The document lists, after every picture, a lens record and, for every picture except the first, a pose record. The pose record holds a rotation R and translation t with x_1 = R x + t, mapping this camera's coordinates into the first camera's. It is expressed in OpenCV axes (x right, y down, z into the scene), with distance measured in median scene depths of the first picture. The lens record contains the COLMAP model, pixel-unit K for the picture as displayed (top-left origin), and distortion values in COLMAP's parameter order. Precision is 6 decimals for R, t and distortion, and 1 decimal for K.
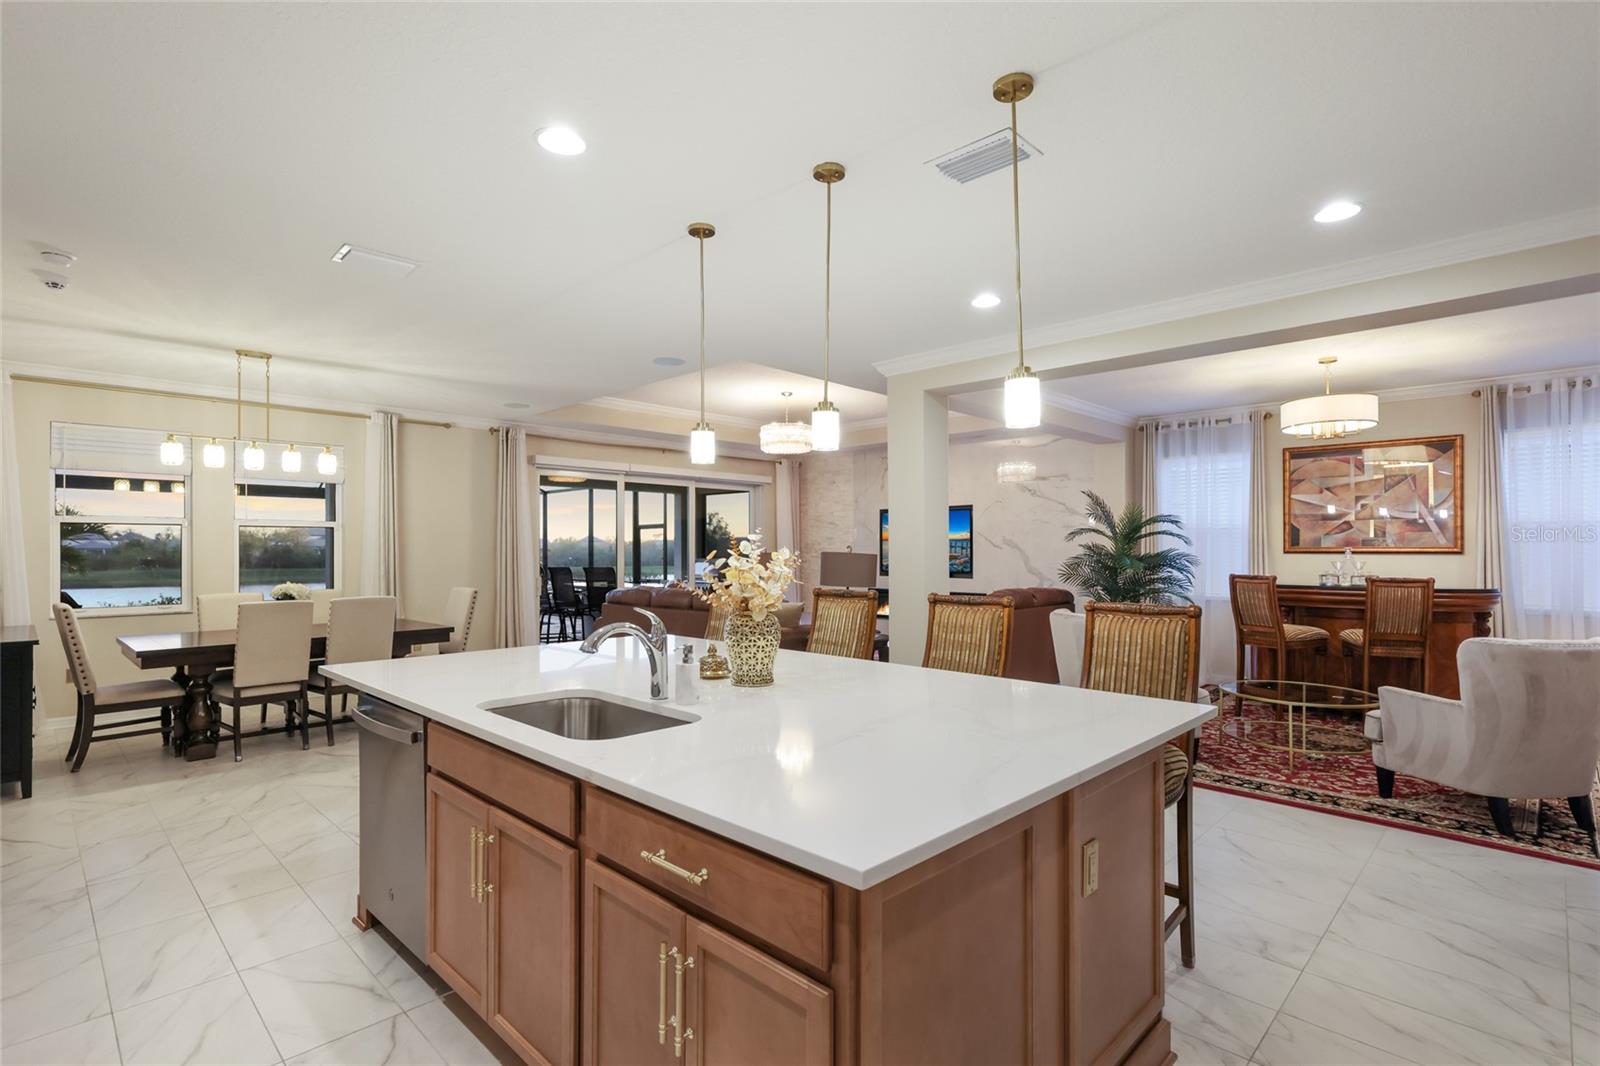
lens RADIAL K [[781.4, 0, 783.4], [0, 781.4, 543.0], [0, 0, 1]] dist [0.001499, -0.001069]
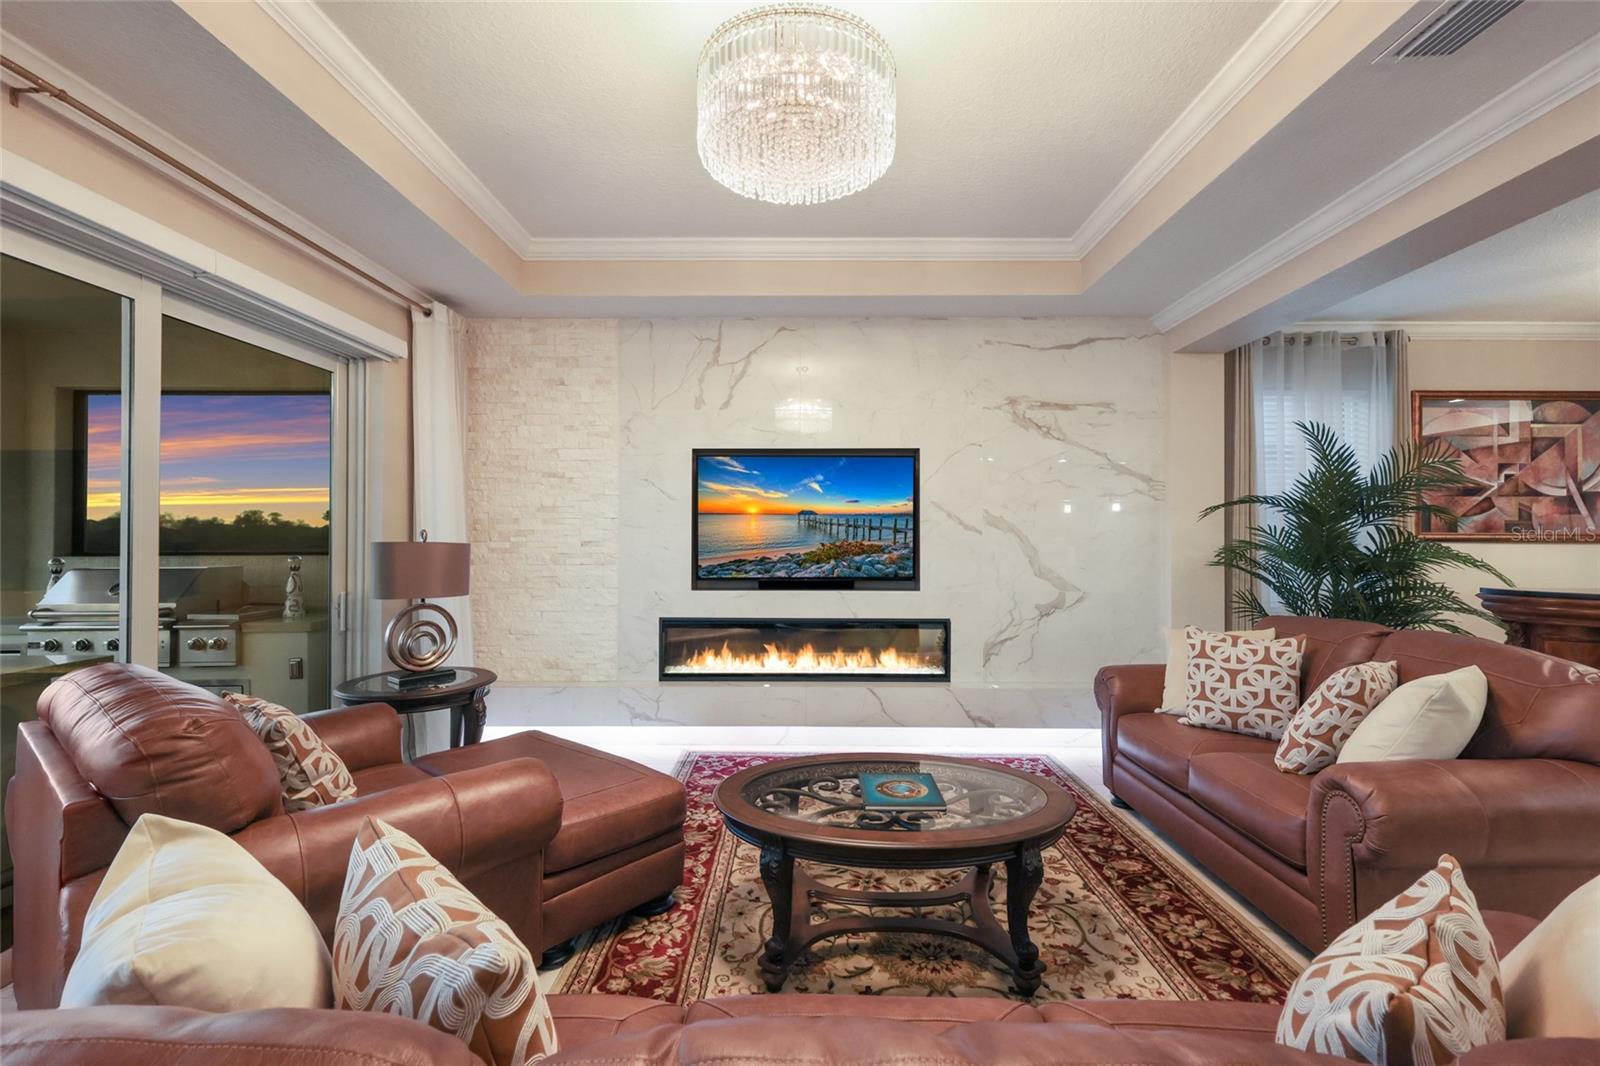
lens RADIAL K [[702.4, 0, 798.7], [0, 702.4, 528.2], [0, 0, 1]] dist [0.002194, 0.000863]
pose [[0.710370, 0.007802, 0.703785, -0.191798], [-0.009758, 0.999952, -0.001236, 0.007405], [-0.703761, -0.005990, 0.710412, 0.987547]]
